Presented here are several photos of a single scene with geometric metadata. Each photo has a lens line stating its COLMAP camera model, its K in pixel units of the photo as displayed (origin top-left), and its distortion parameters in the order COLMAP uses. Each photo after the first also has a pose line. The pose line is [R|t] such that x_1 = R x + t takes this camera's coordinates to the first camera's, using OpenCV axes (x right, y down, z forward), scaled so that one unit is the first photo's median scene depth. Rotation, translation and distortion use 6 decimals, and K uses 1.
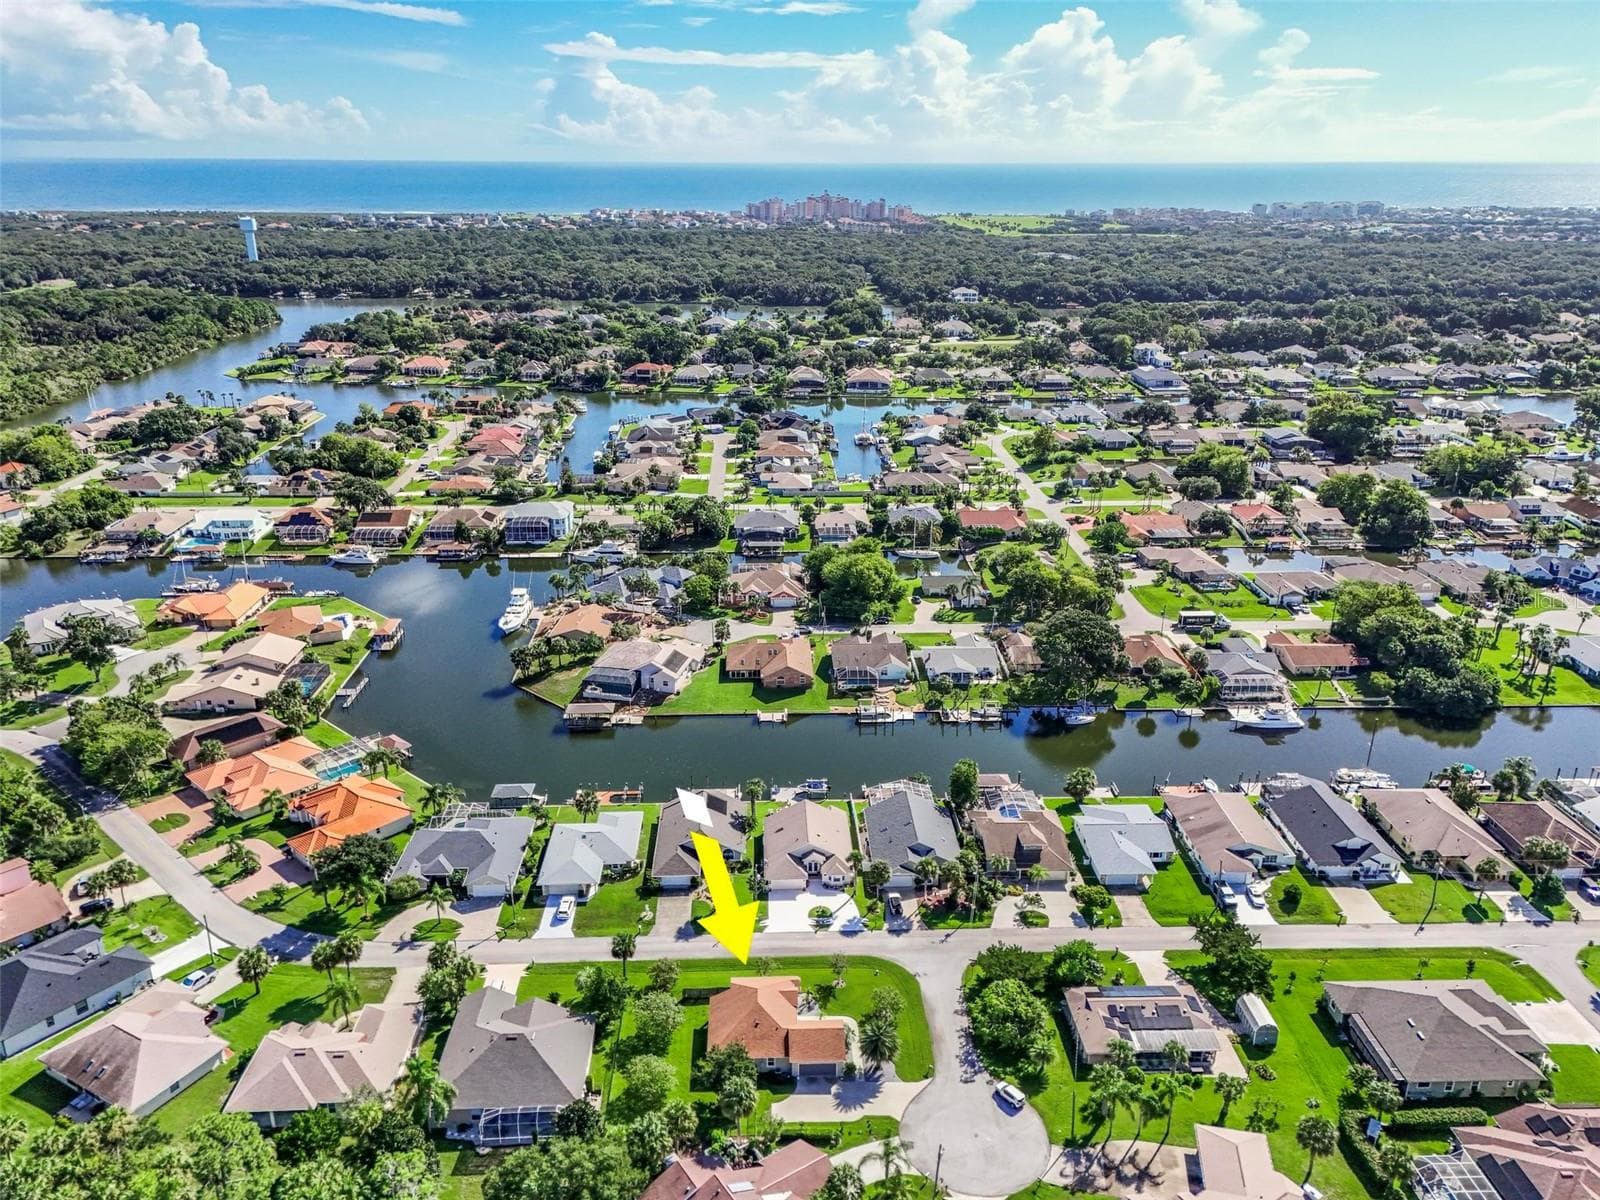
lens RADIAL K [[1180.0, 0, 800.0], [0, 1180.0, 600.0], [0, 0, 1]] dist [0.073337, -0.070243]
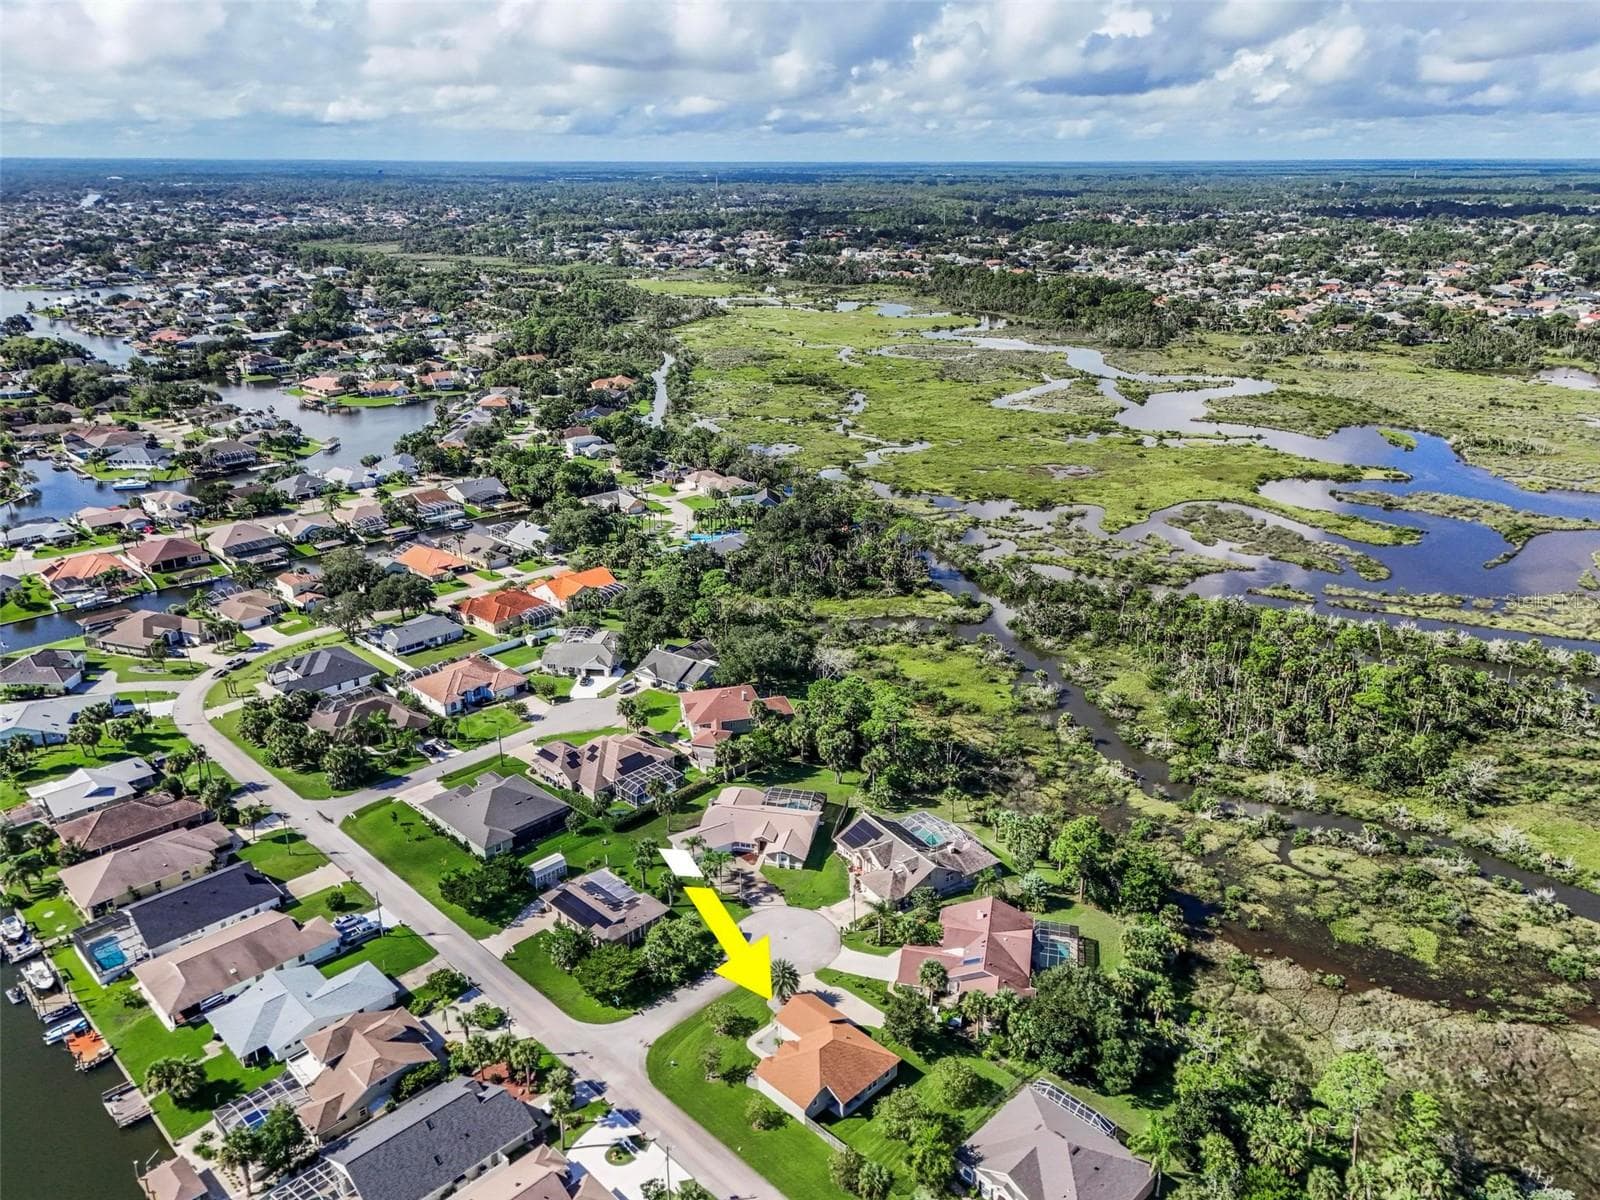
lens RADIAL K [[1180.0, 0, 800.0], [0, 1180.0, 600.0], [0, 0, 1]] dist [0.073337, -0.070243]
pose [[-0.685757, -0.258202, 0.680492, -0.548309], [0.244289, 0.799070, 0.549372, -0.473614], [-0.685610, 0.542972, -0.484892, 1.169735]]
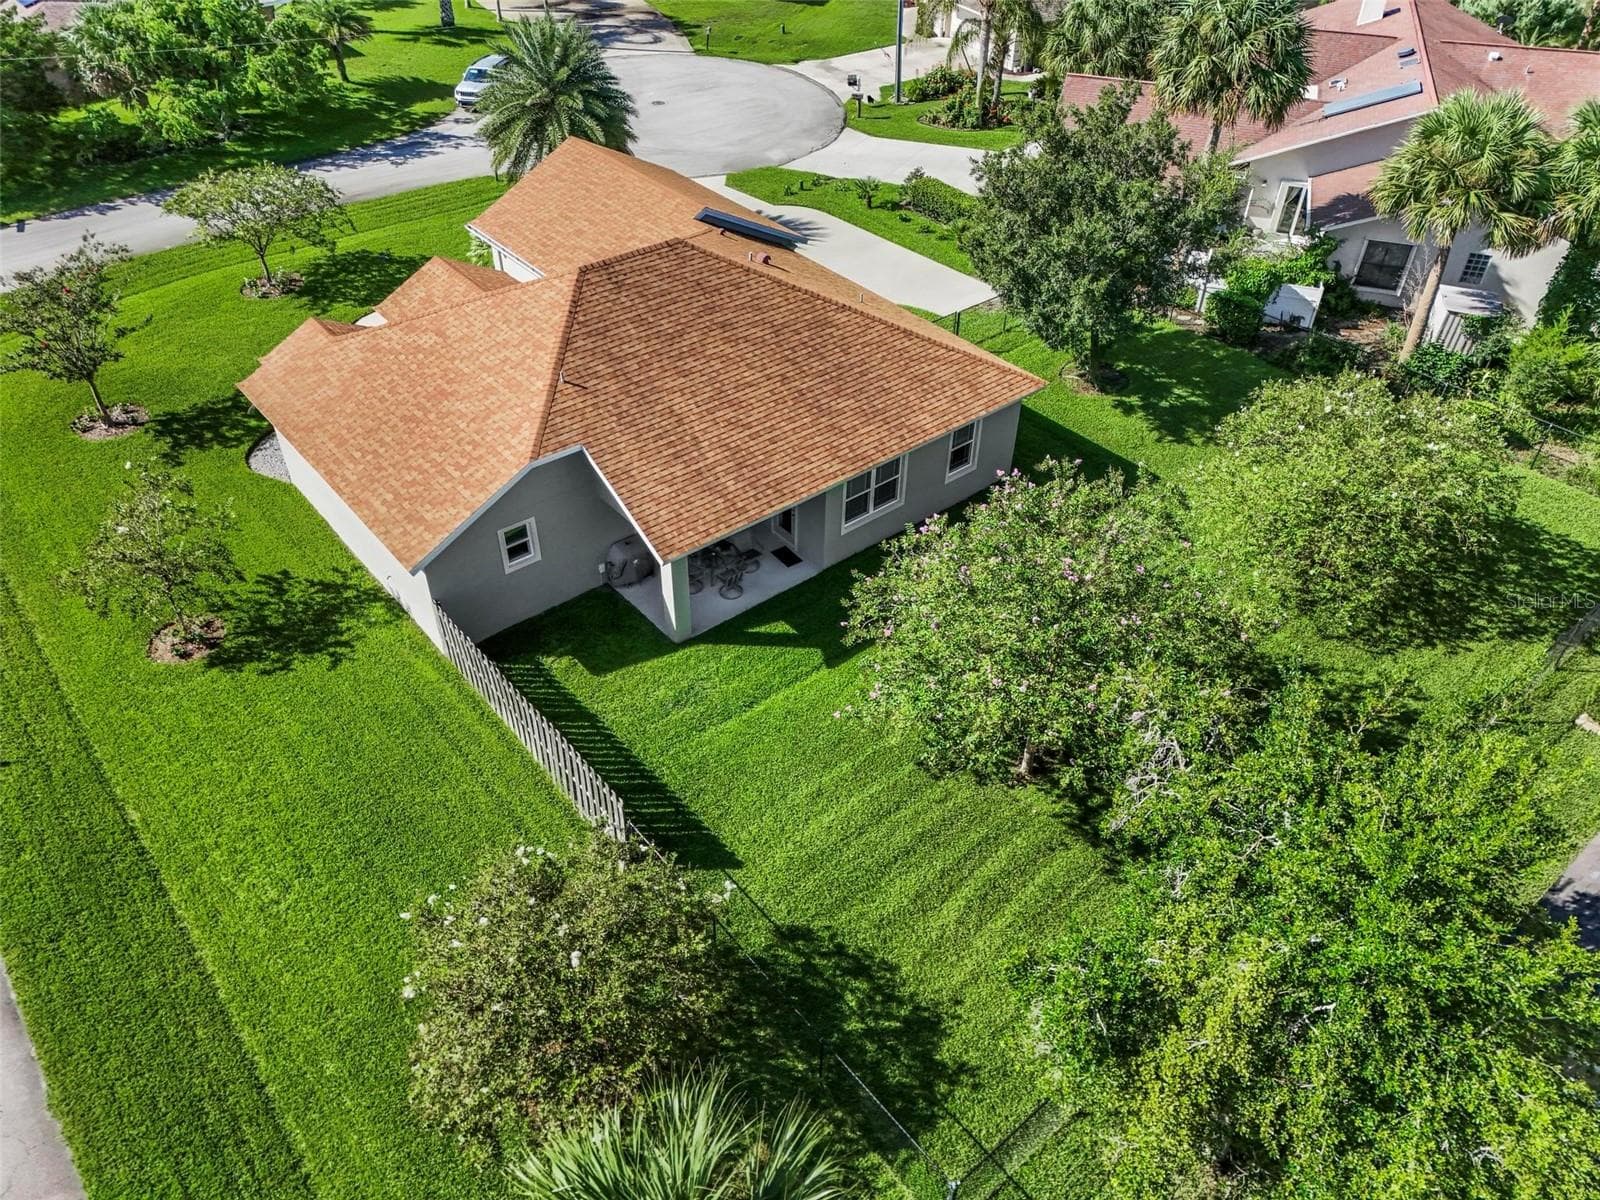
lens RADIAL K [[1180.0, 0, 800.0], [0, 1180.0, 600.0], [0, 0, 1]] dist [0.073337, -0.070243]
pose [[-0.611418, -0.514950, 0.600828, -0.166410], [0.252046, 0.593005, 0.764734, 0.209136], [-0.750094, 0.619009, -0.232783, 0.949008]]
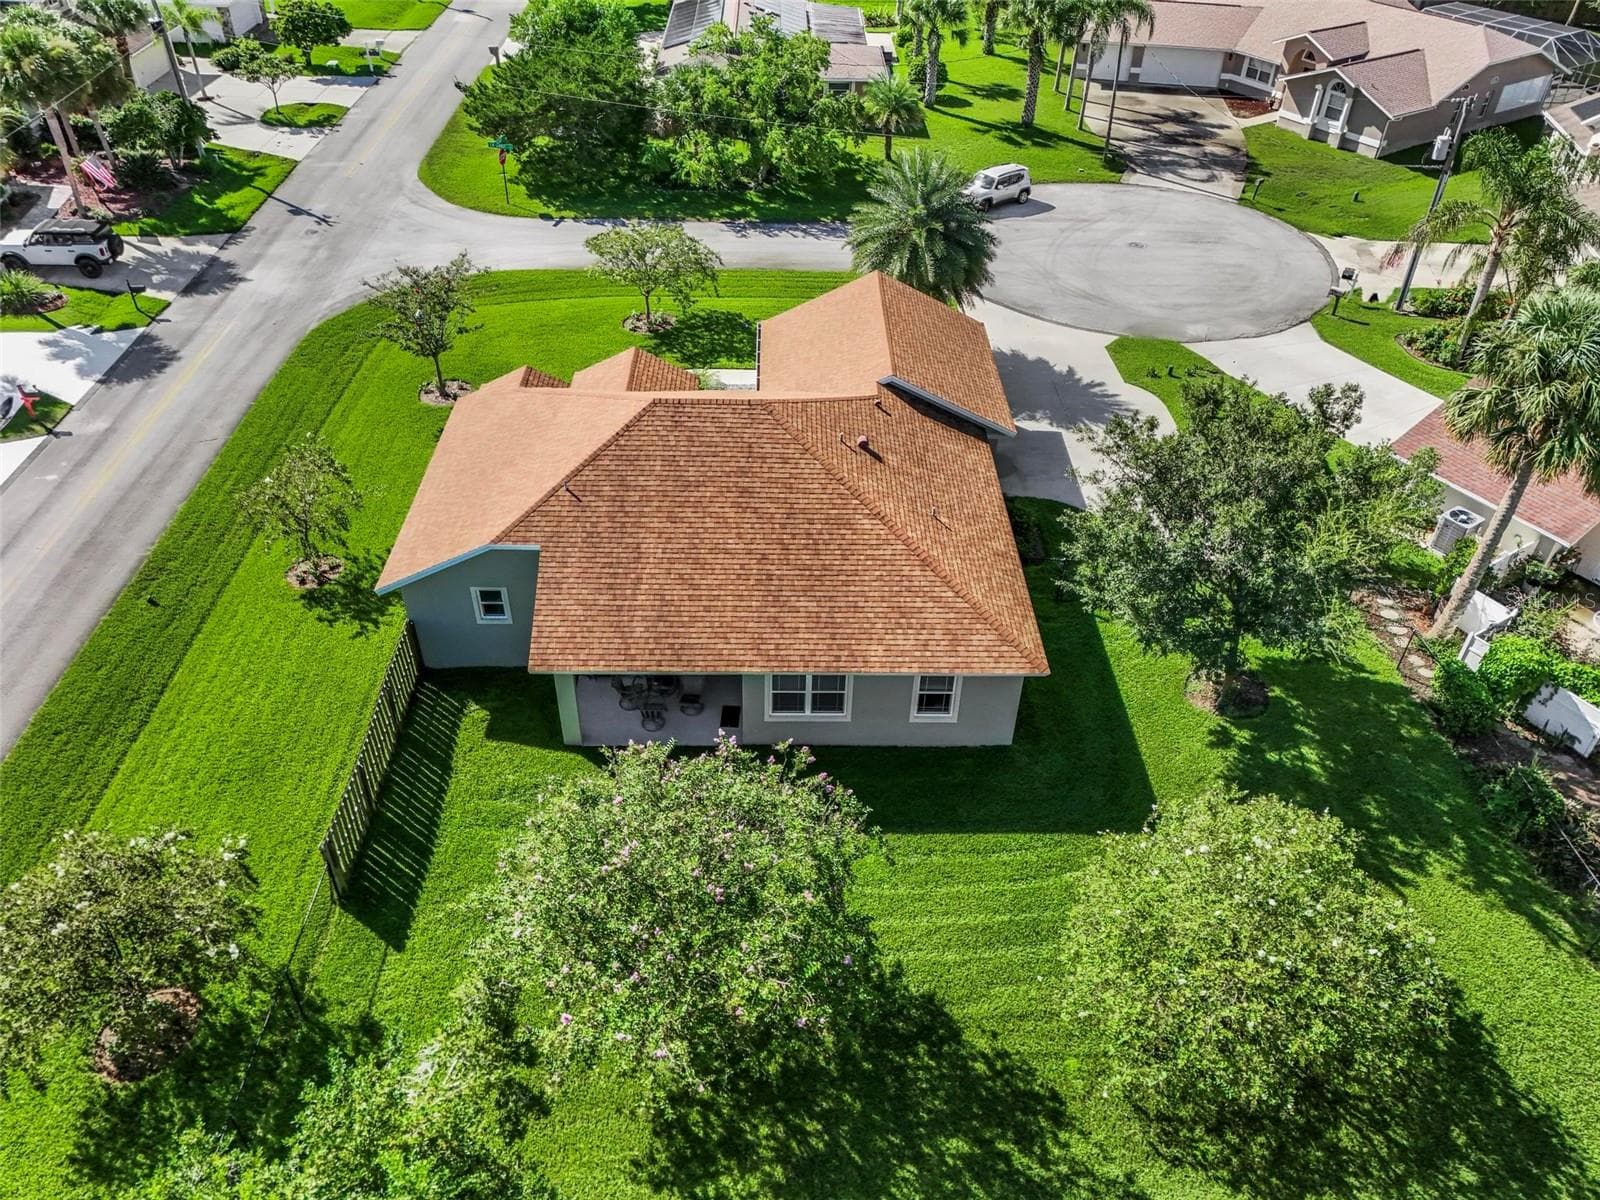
lens RADIAL K [[1180.0, 0, 800.0], [0, 1180.0, 600.0], [0, 0, 1]] dist [0.073337, -0.070243]
pose [[0.020066, -0.628246, 0.777756, -0.183530], [0.320828, 0.740819, 0.590133, 0.222429], [-0.946925, 0.237684, 0.216424, 0.858214]]
